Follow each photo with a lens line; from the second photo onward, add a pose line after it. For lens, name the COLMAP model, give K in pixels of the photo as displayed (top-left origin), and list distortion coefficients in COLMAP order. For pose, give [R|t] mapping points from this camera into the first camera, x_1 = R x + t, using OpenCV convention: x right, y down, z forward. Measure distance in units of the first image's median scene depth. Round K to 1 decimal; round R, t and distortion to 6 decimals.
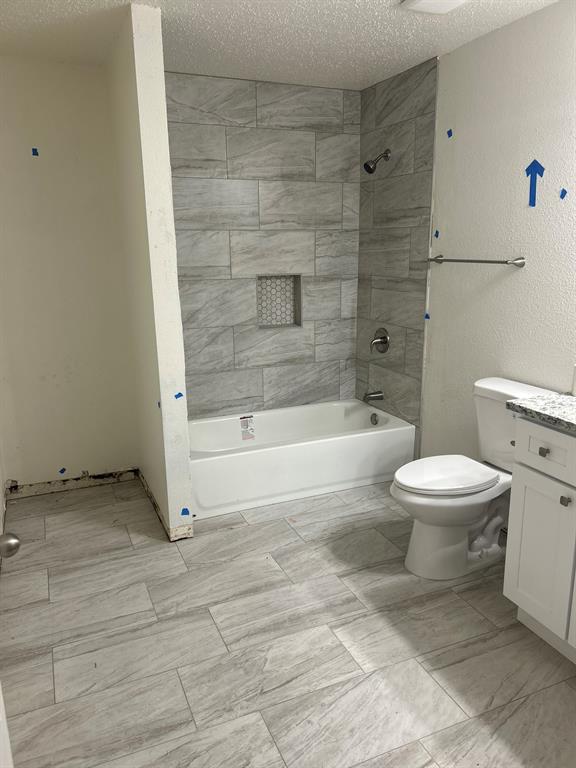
lens RADIAL K [[578.7, 0, 288.0], [0, 578.7, 384.0], [0, 0, 1]] dist [0.008043, 0.002192]
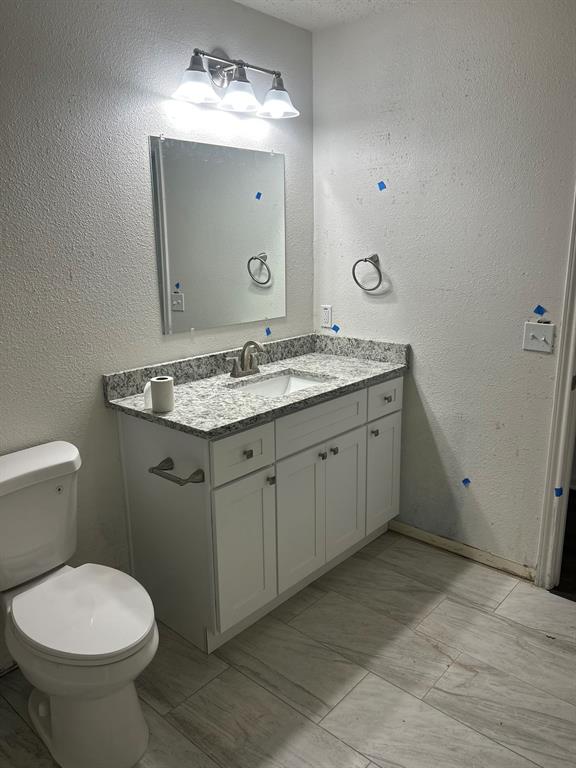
lens RADIAL K [[578.7, 0, 288.0], [0, 578.7, 384.0], [0, 0, 1]] dist [0.008043, 0.002192]
pose [[-0.421404, -0.200731, 0.884379, -0.472062], [0.237980, 0.916542, 0.321428, -0.312639], [-0.875091, 0.345916, -0.338465, 1.266206]]
